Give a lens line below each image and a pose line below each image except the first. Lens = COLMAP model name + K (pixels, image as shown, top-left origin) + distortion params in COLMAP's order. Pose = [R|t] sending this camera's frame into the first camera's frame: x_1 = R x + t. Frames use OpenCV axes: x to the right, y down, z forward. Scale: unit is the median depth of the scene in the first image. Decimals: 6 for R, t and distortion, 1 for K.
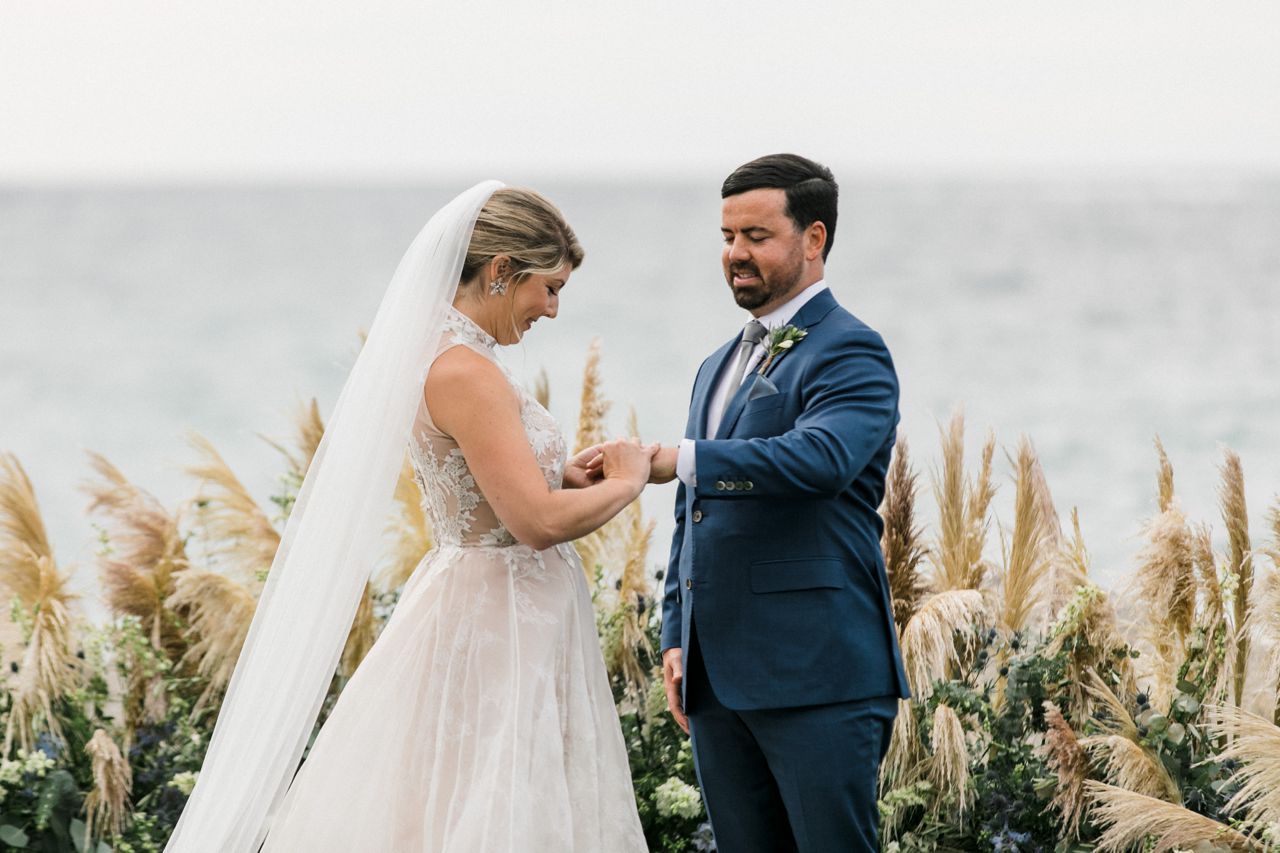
lens RADIAL K [[8473.9, 0, 641.8], [0, 8473.9, 425.2], [0, 0, 1]] dist [-2.248783, 0.000000]
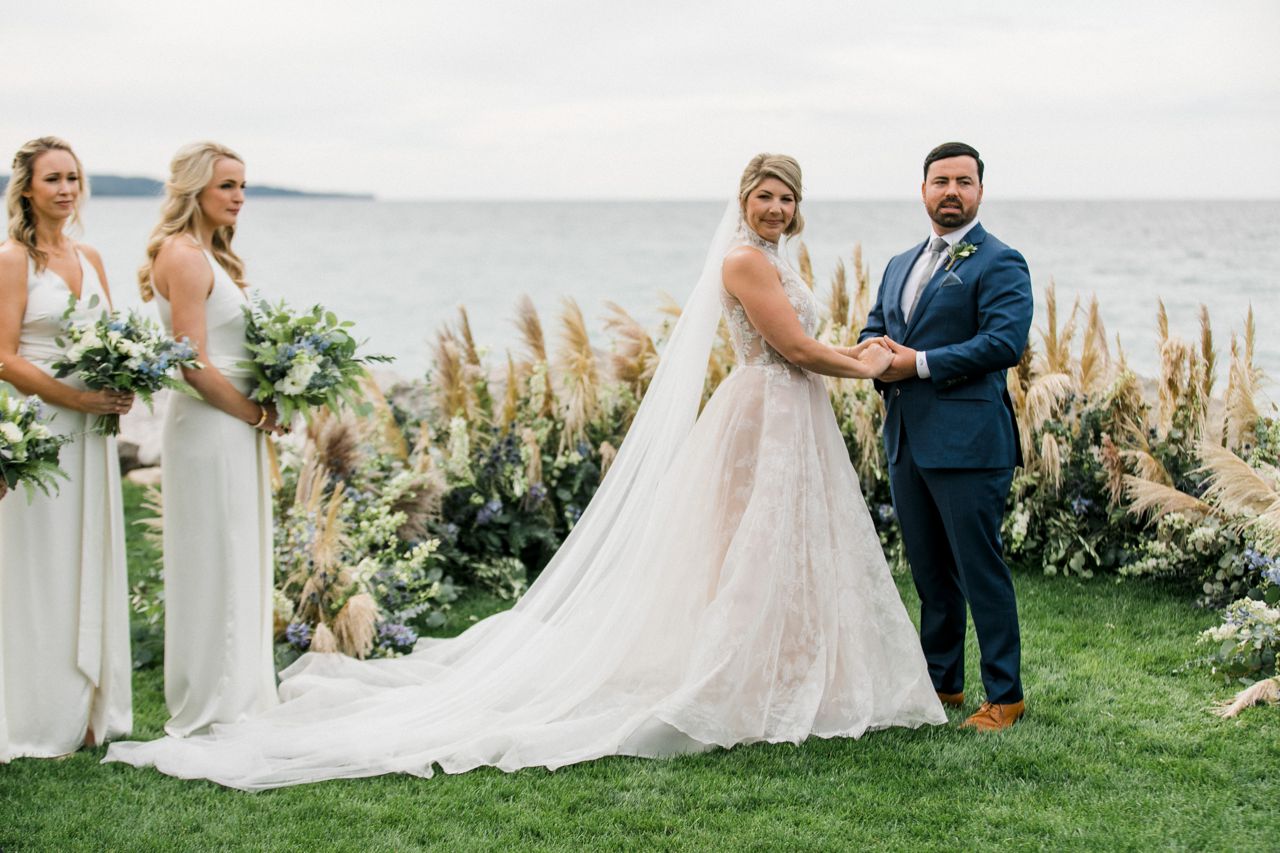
lens RADIAL K [[2885.1, 0, 644.7], [0, 2885.1, 421.7], [0, 0, 1]] dist [-0.074962, 0.000000]
pose [[0.995541, 0.009847, -0.093816, 0.006157], [-0.004331, 0.998259, 0.058816, -0.007373], [0.094232, -0.058147, 0.993851, 0.340631]]
